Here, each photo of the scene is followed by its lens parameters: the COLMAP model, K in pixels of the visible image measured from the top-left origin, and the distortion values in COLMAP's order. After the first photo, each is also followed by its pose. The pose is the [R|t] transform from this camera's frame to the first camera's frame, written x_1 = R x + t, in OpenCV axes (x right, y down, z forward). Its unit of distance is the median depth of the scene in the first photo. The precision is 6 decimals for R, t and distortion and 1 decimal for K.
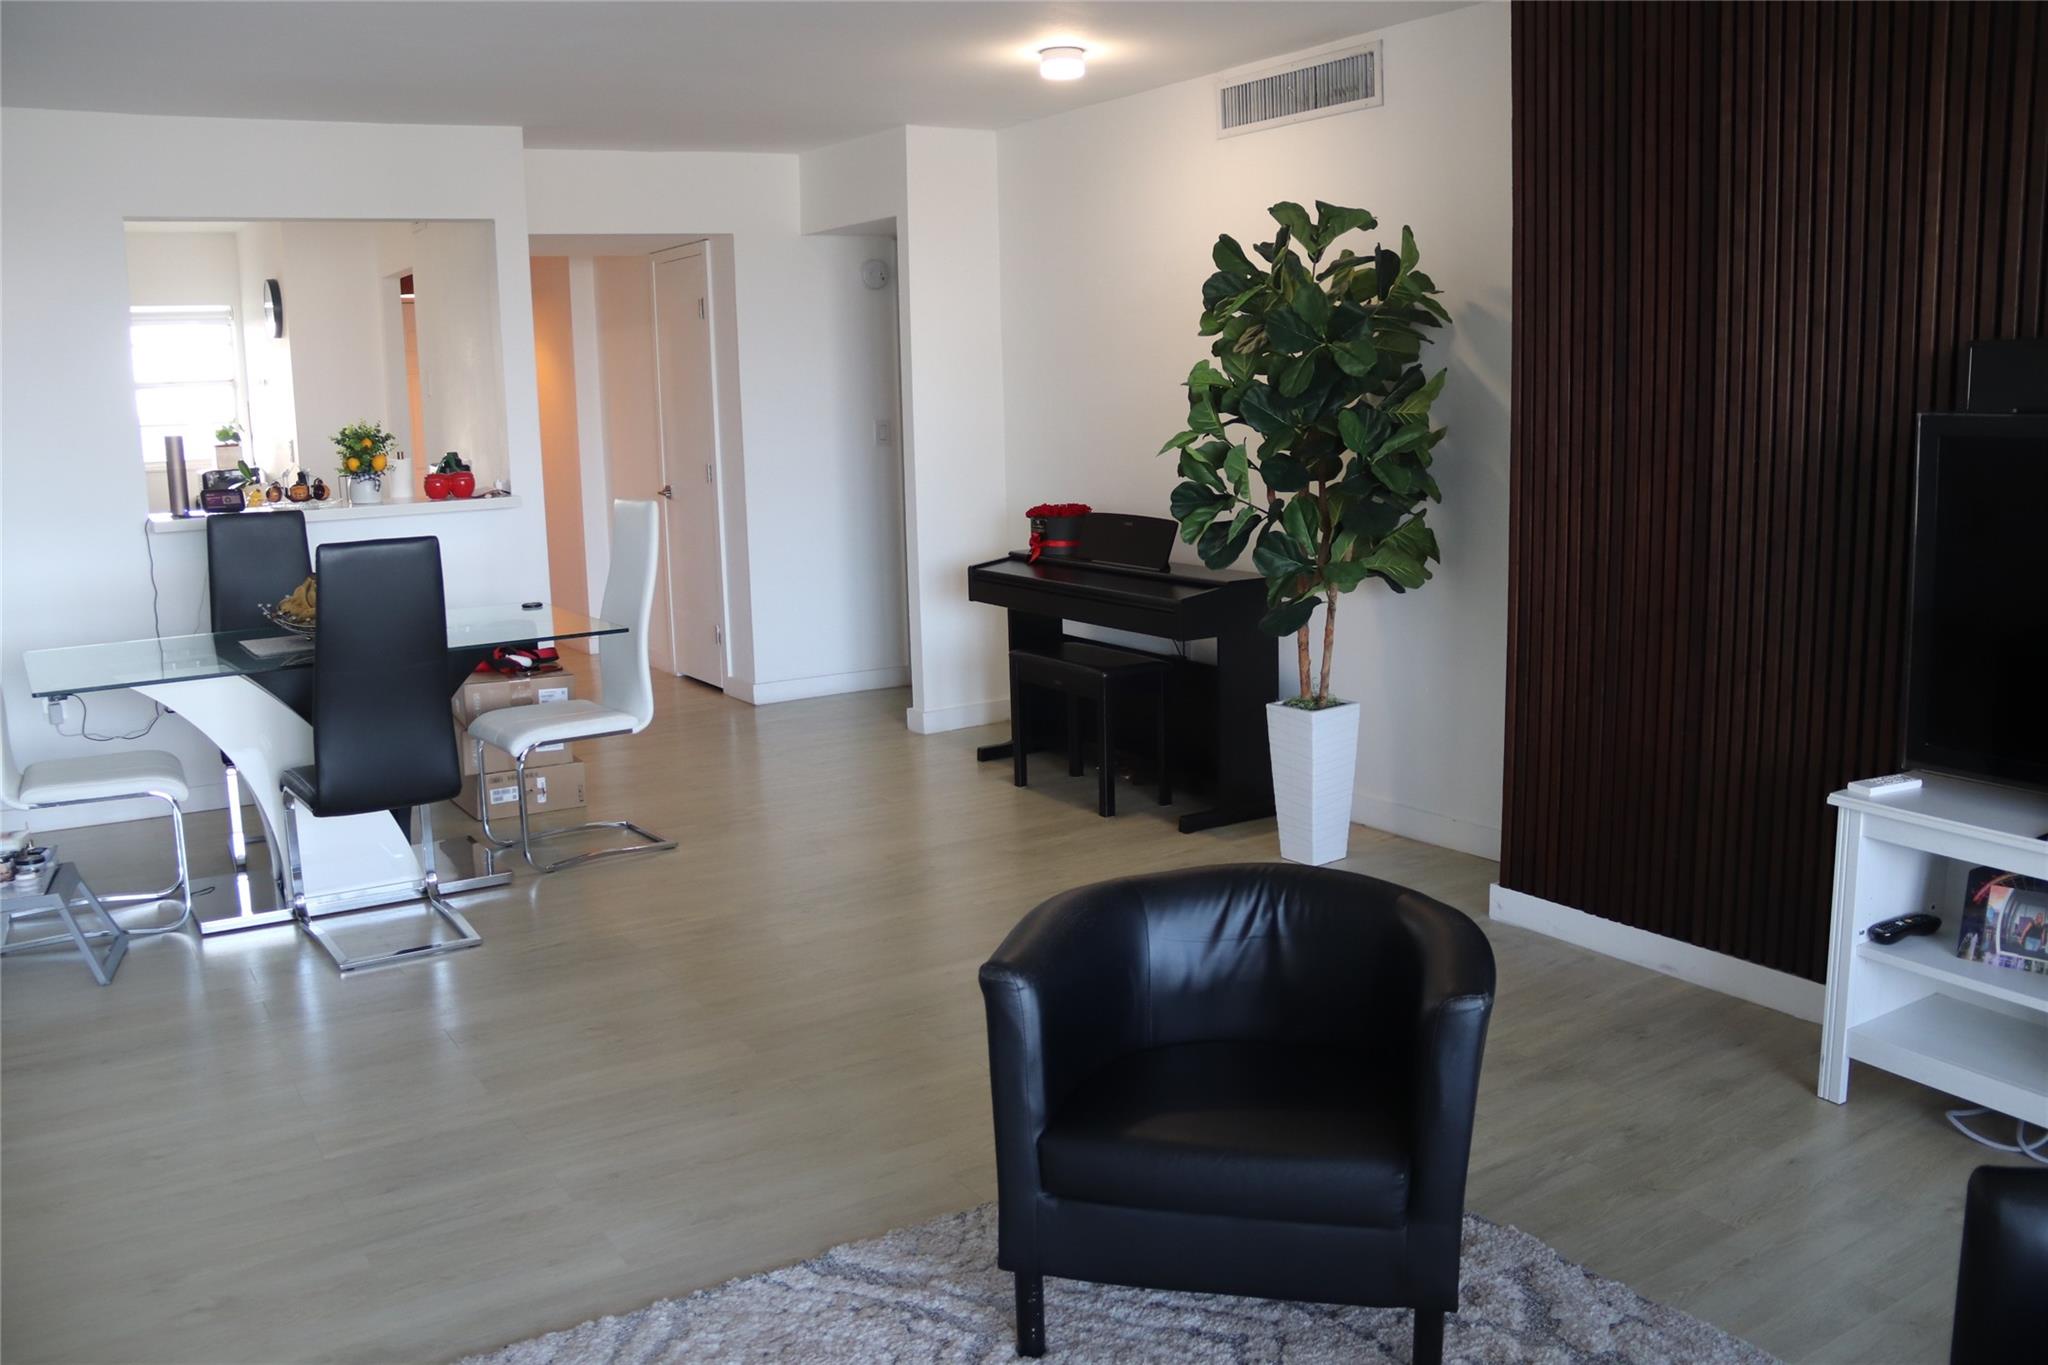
lens RADIAL K [[1705.0, 0, 1024.0], [0, 1705.0, 682.5], [0, 0, 1]] dist [-0.156276, 0.071976]
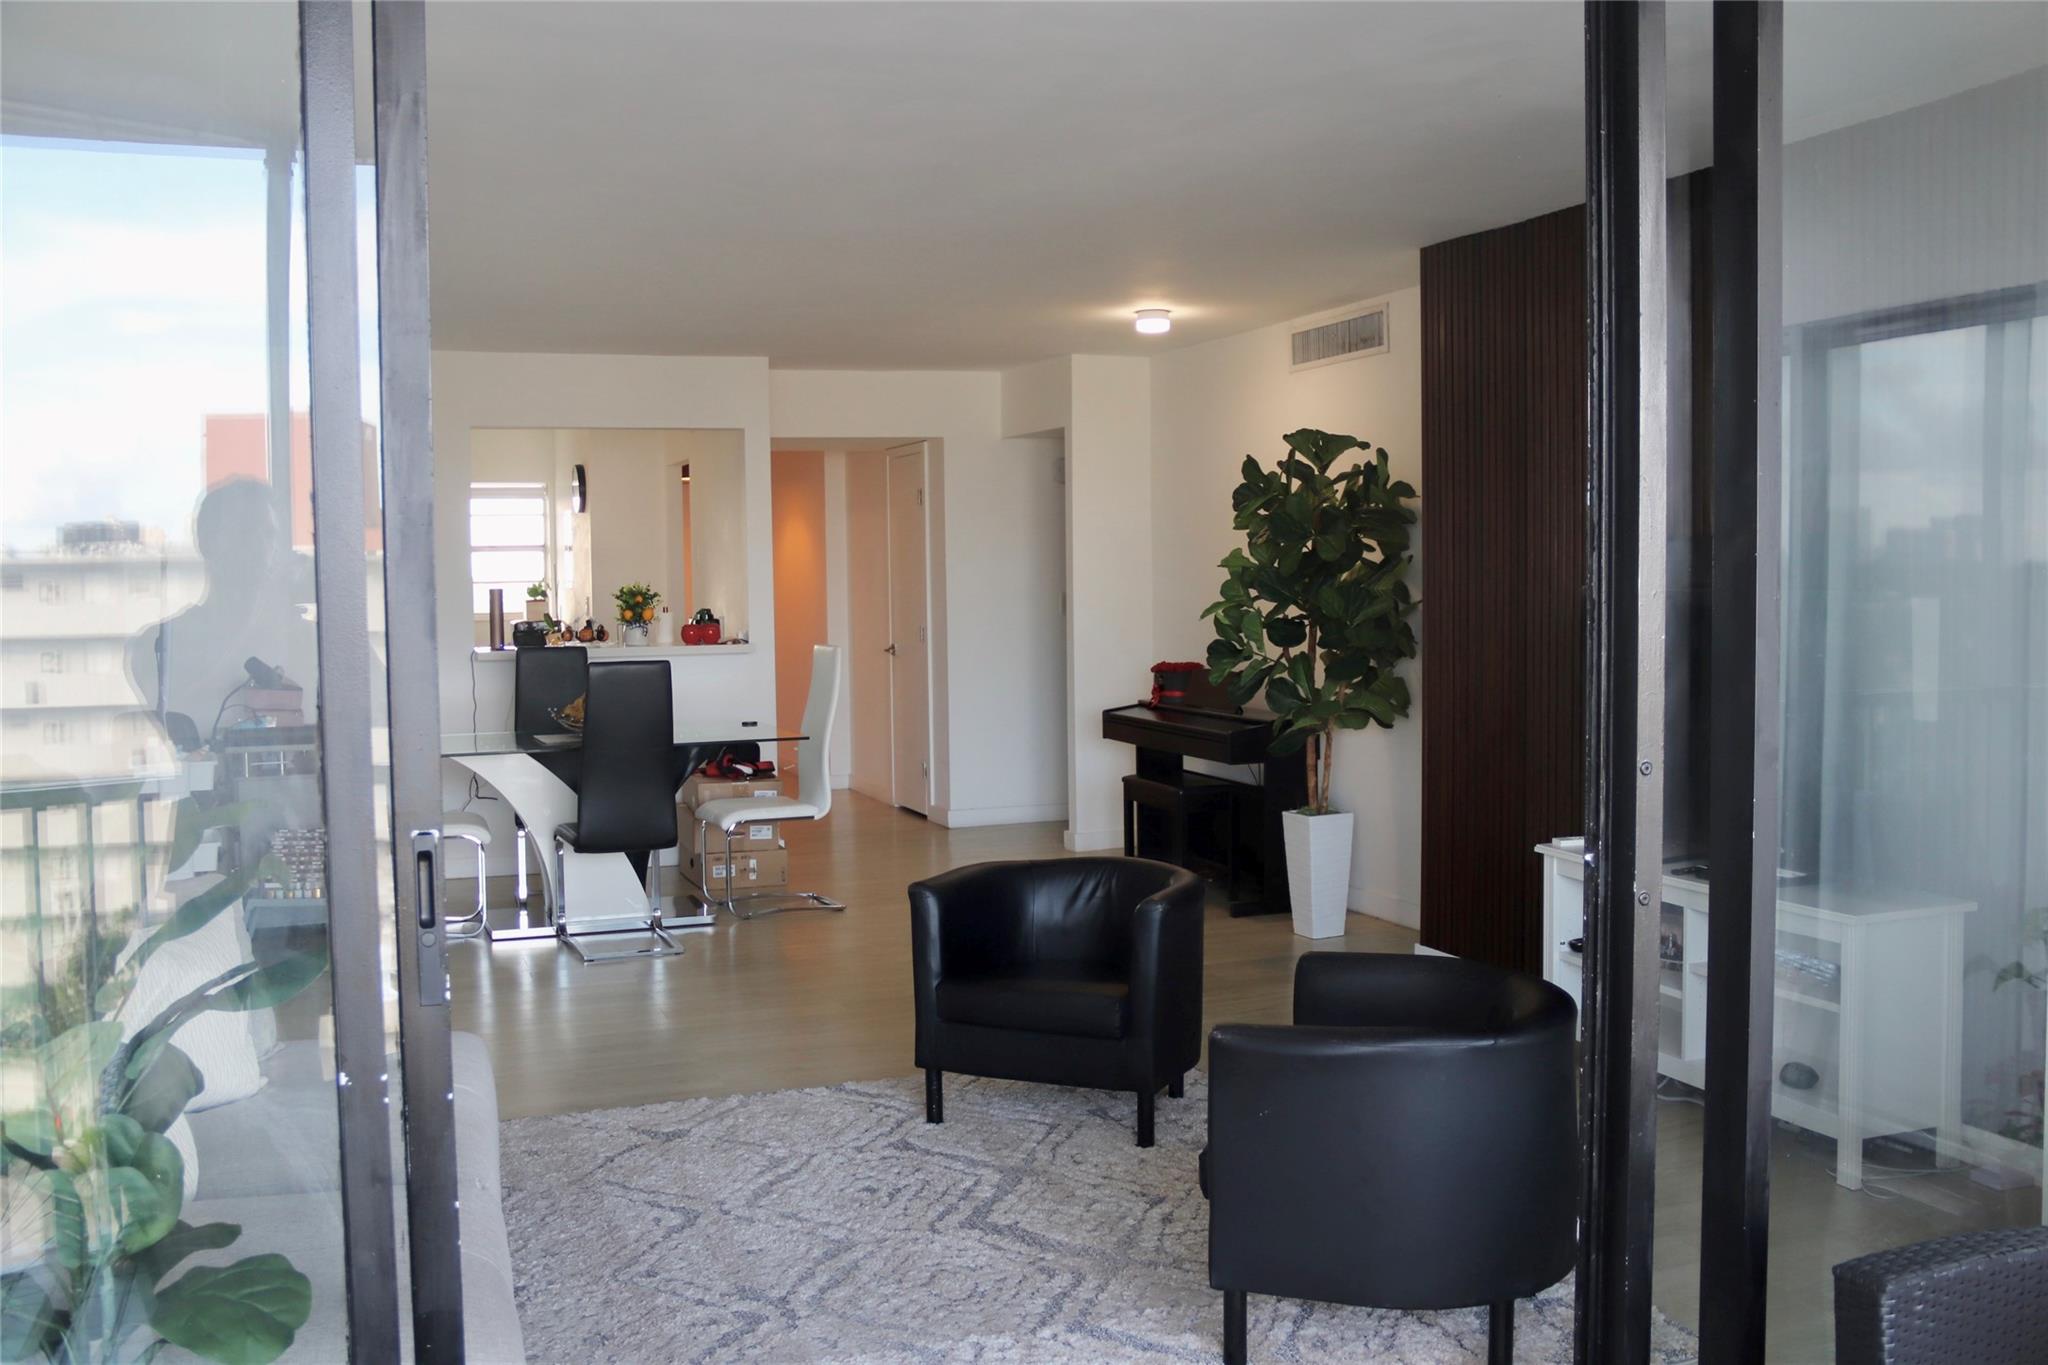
lens RADIAL K [[1946.2, 0, 1024.0], [0, 1946.2, 682.5], [0, 0, 1]] dist [-0.101934, -0.000644]
pose [[0.979575, 0.023916, -0.199654, 0.227074], [-0.045848, 0.993313, -0.105961, 0.075354], [0.195785, 0.112951, 0.974120, -0.457812]]
